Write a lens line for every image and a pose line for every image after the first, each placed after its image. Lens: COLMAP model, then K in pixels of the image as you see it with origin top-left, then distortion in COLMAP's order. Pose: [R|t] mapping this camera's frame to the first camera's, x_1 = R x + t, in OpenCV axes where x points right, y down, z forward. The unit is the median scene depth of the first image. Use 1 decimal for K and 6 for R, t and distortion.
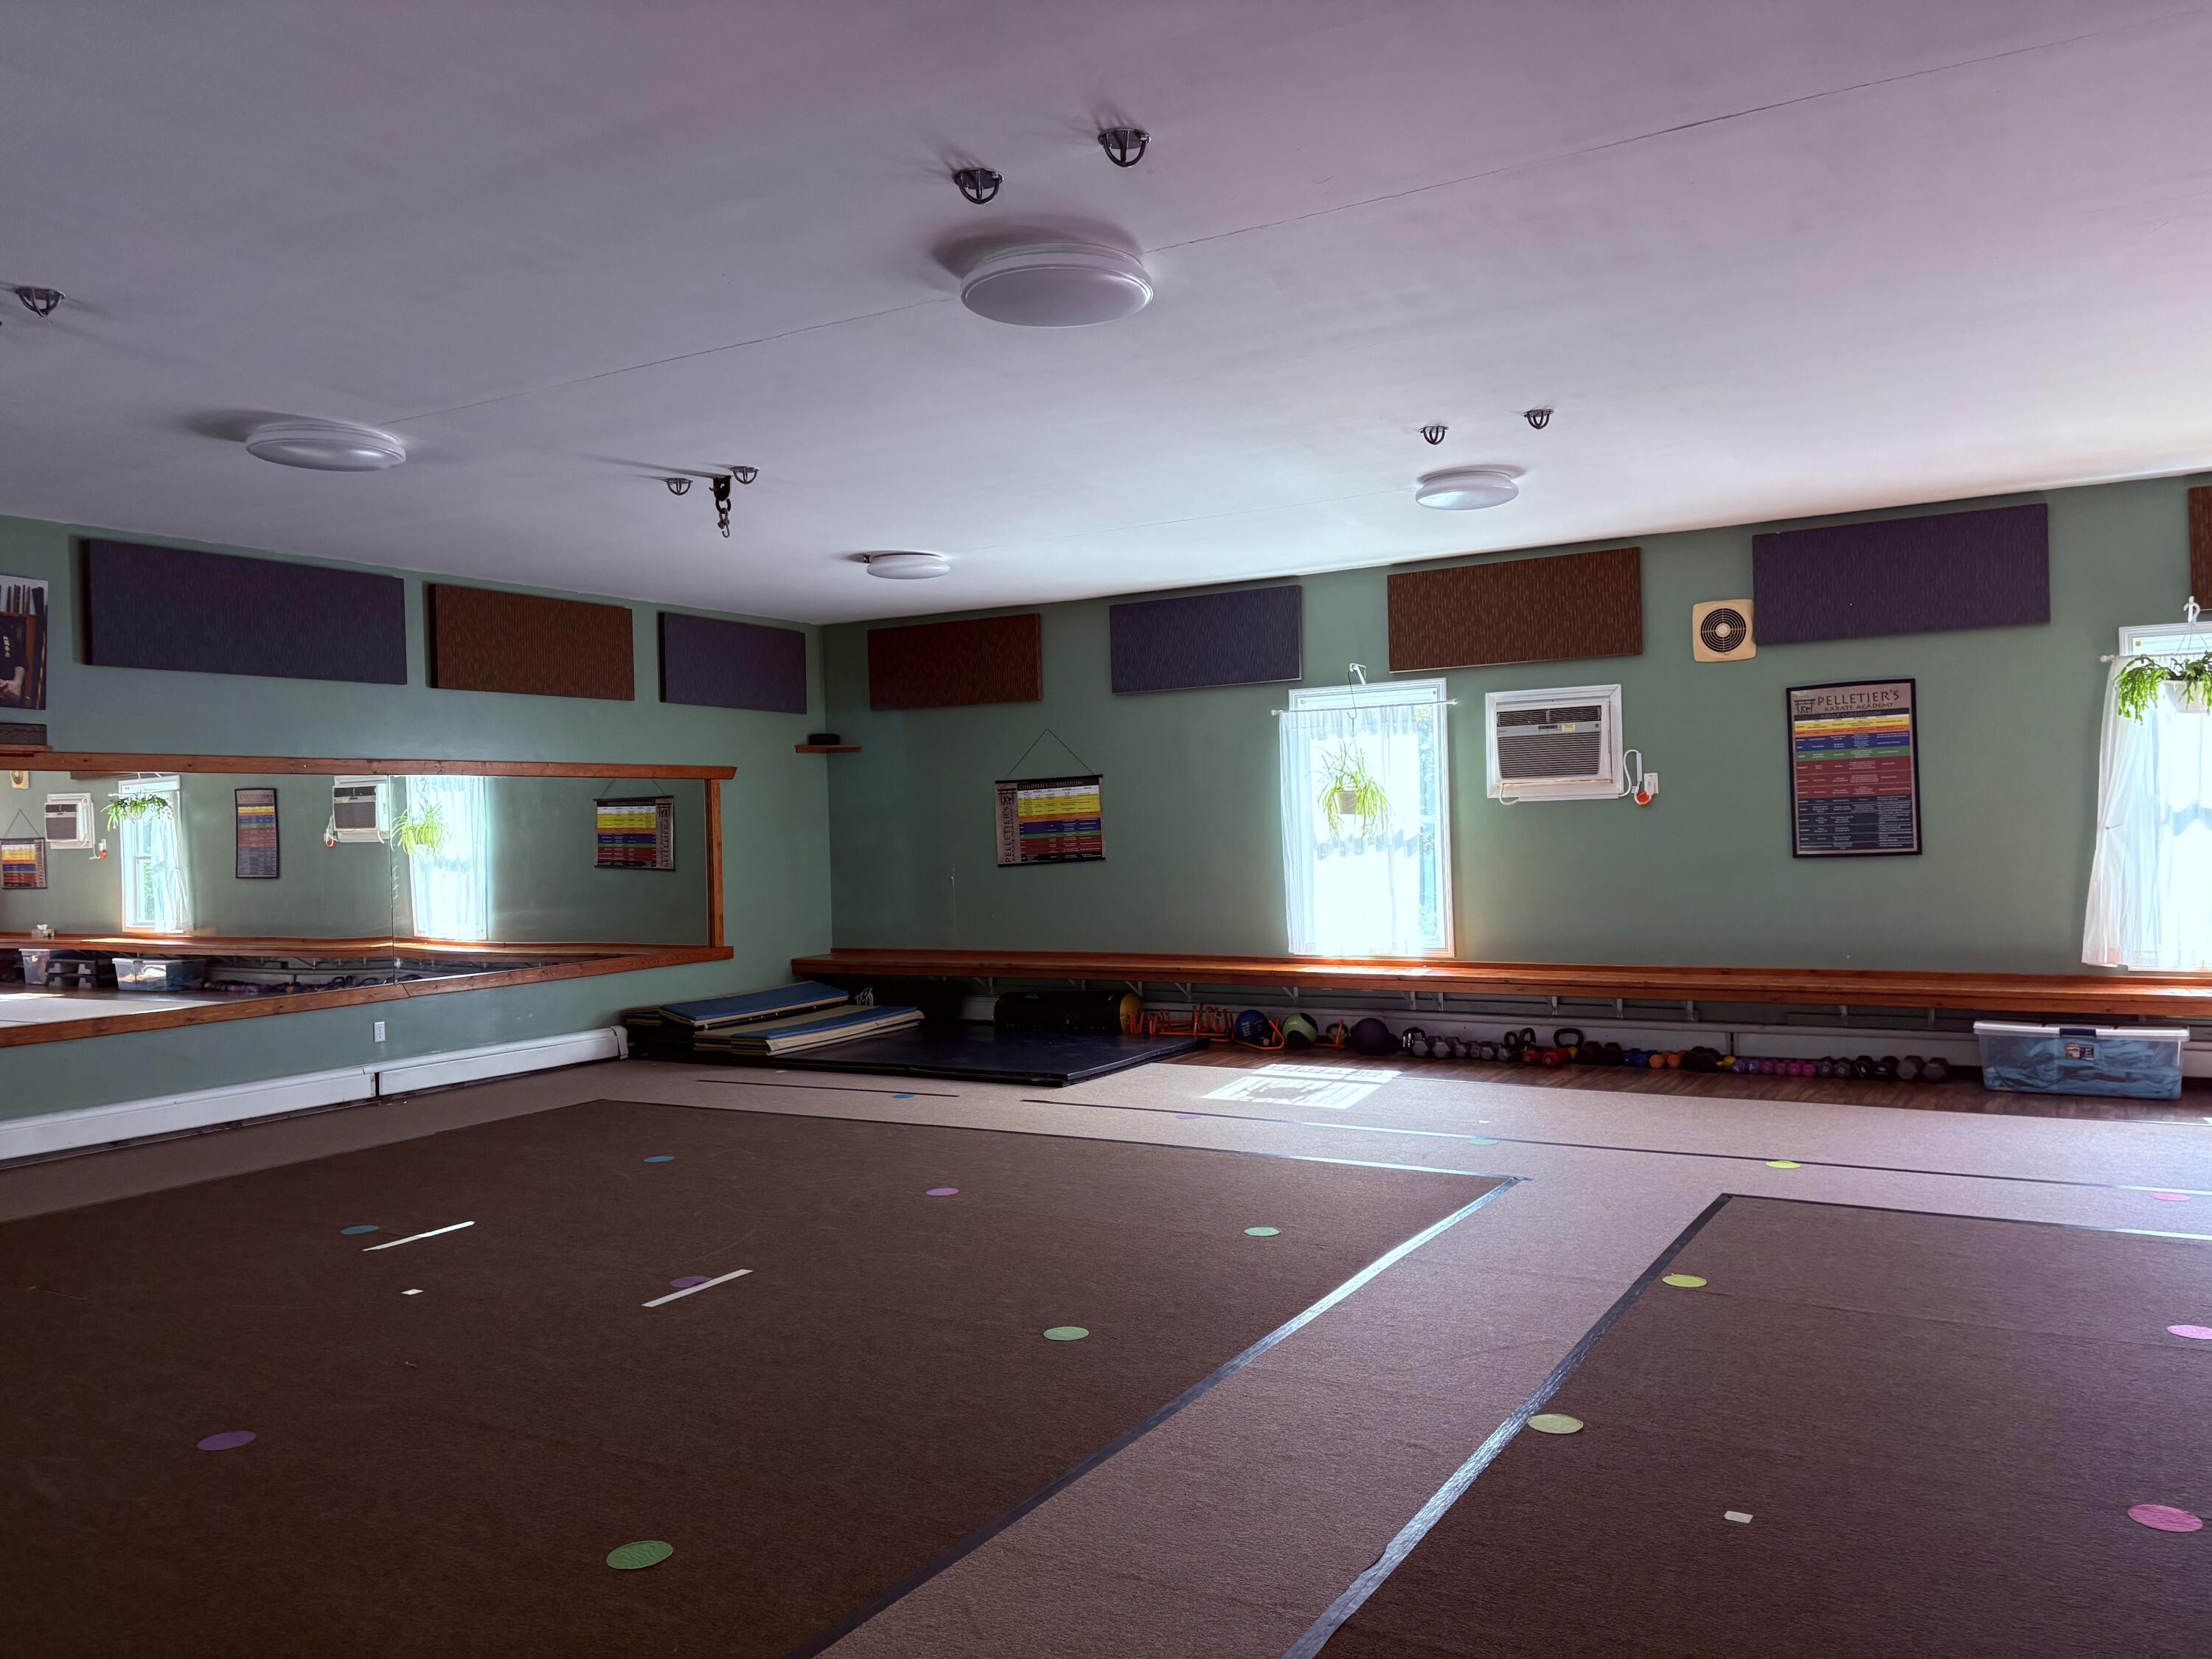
lens RADIAL K [[1626.3, 0, 1106.0], [0, 1626.3, 829.5], [0, 0, 1]] dist [0.113178, -0.131870]
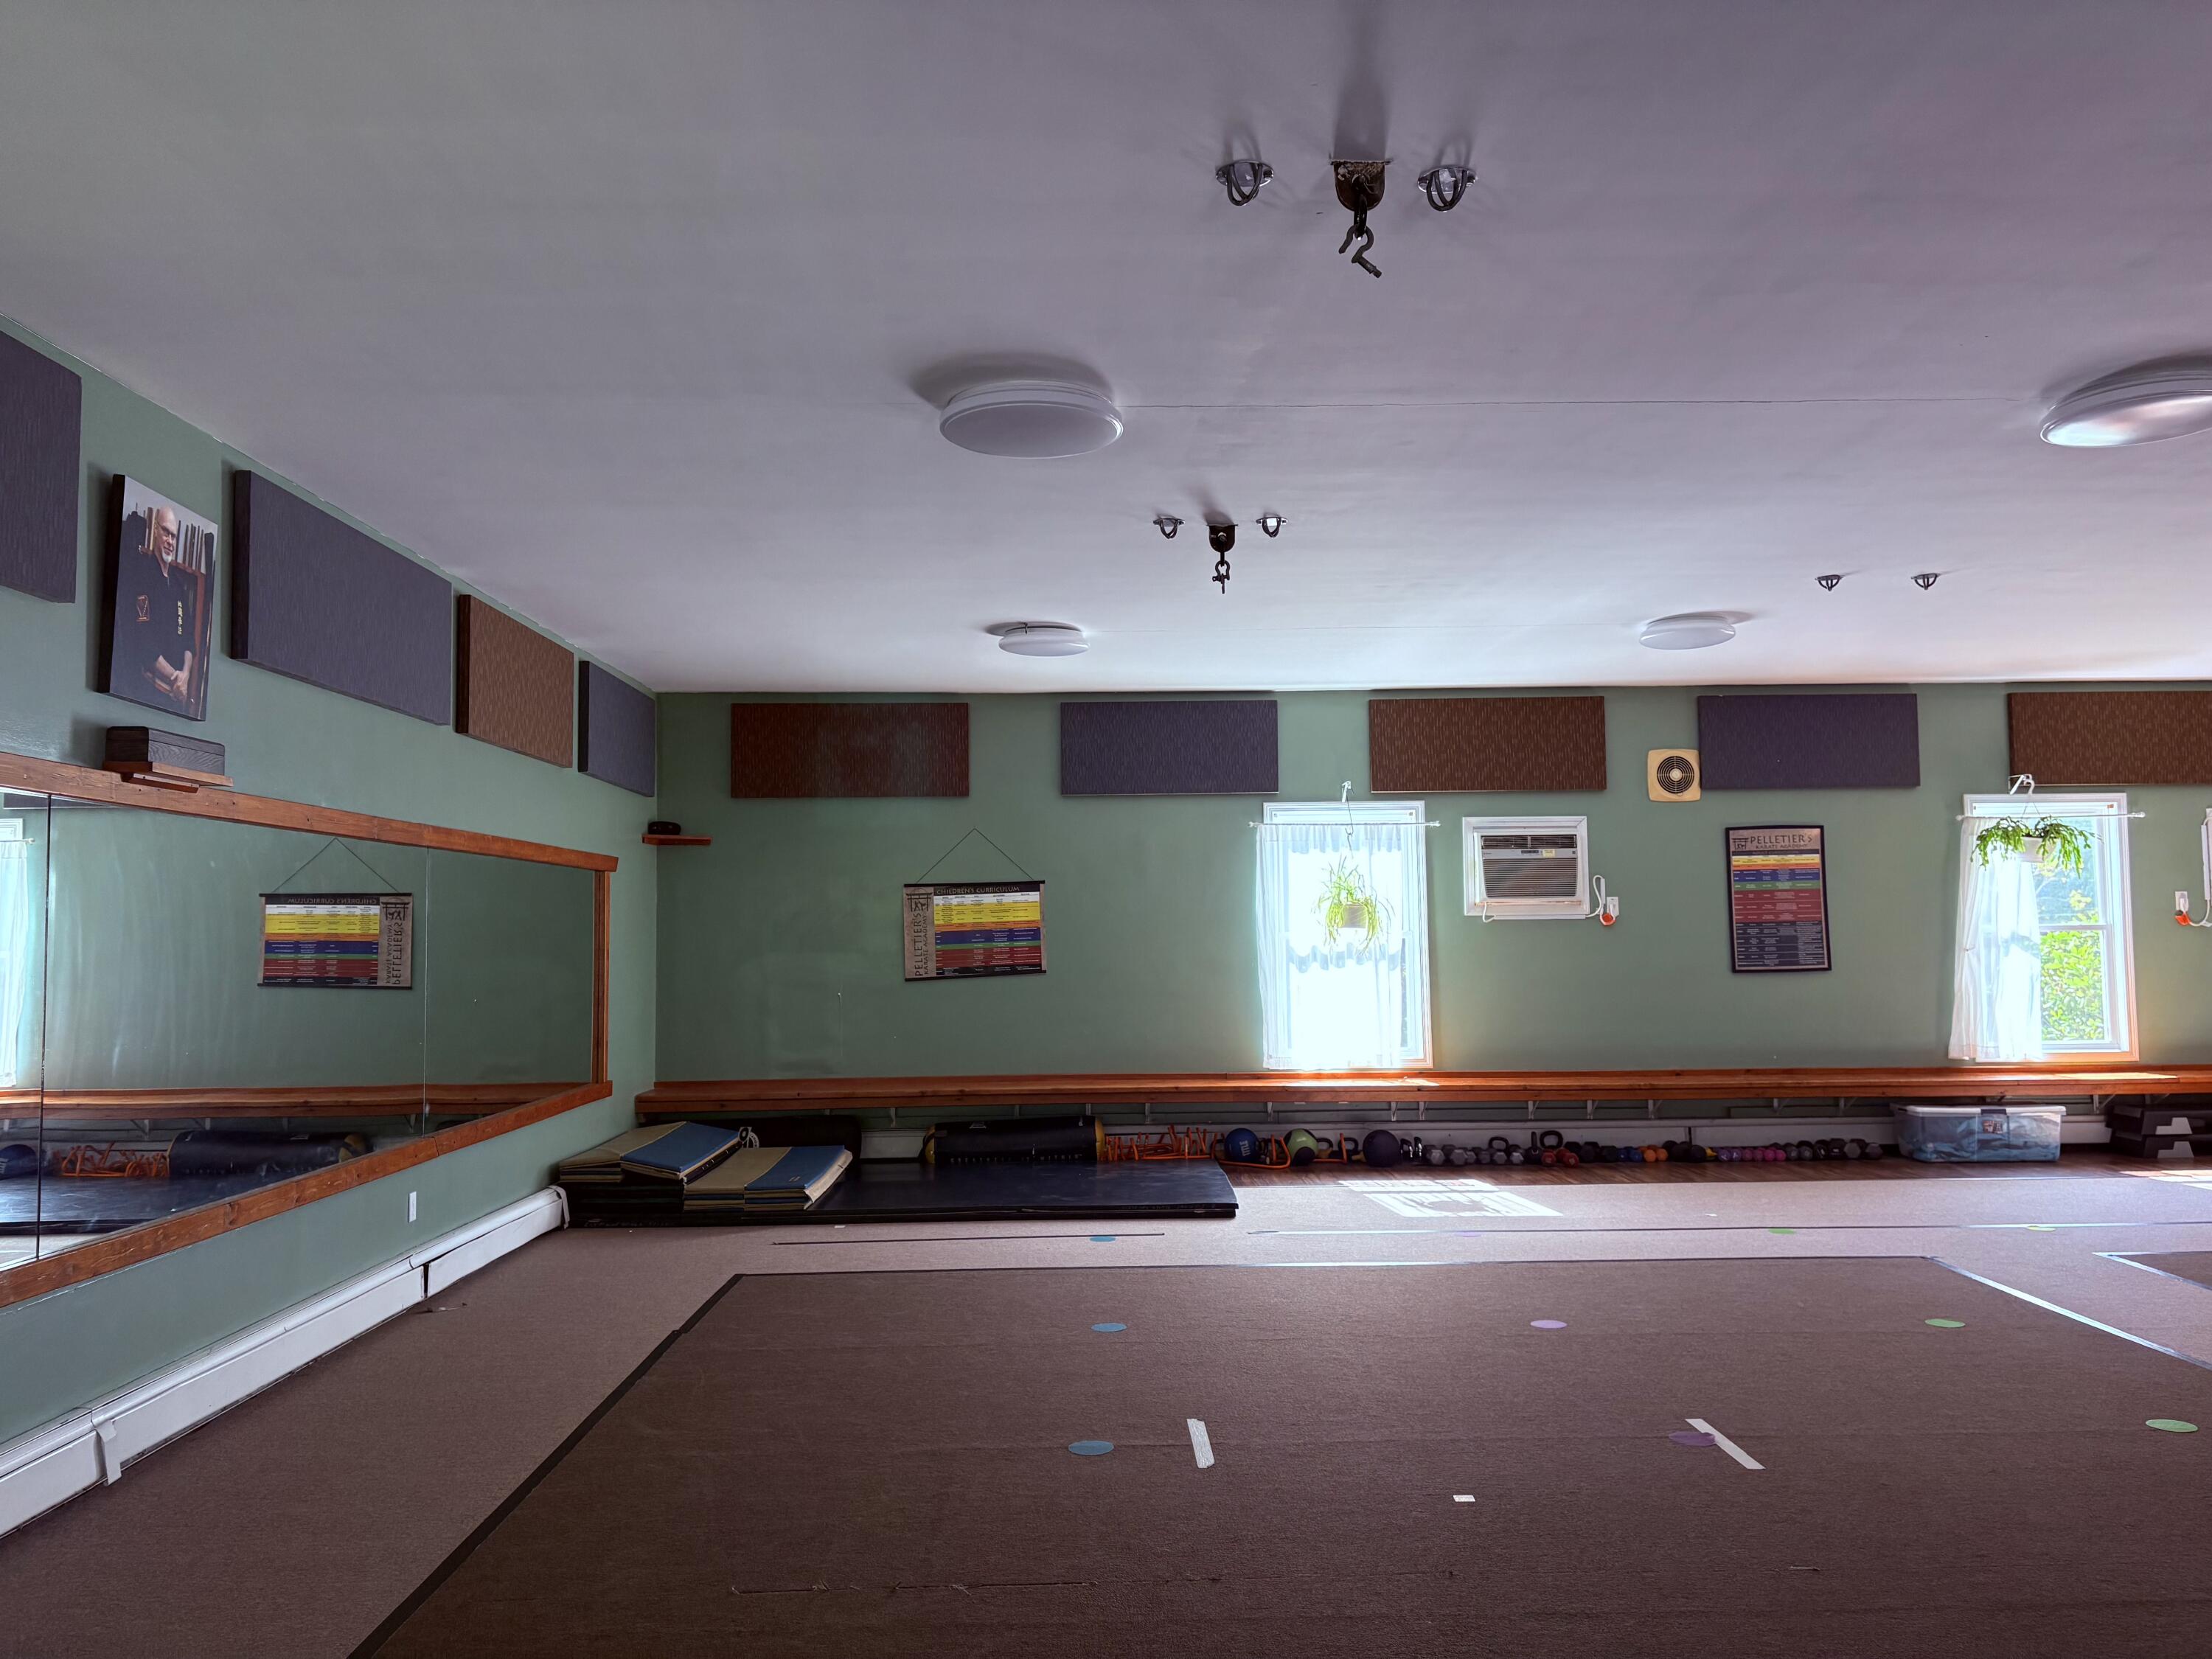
lens RADIAL K [[1626.3, 0, 1106.0], [0, 1626.3, 829.5], [0, 0, 1]] dist [0.113178, -0.131870]
pose [[0.849270, 0.053493, 0.525242, -0.530059], [-0.009483, 0.996239, -0.086129, 0.019178], [-0.527874, 0.068166, 0.846583, 0.219160]]
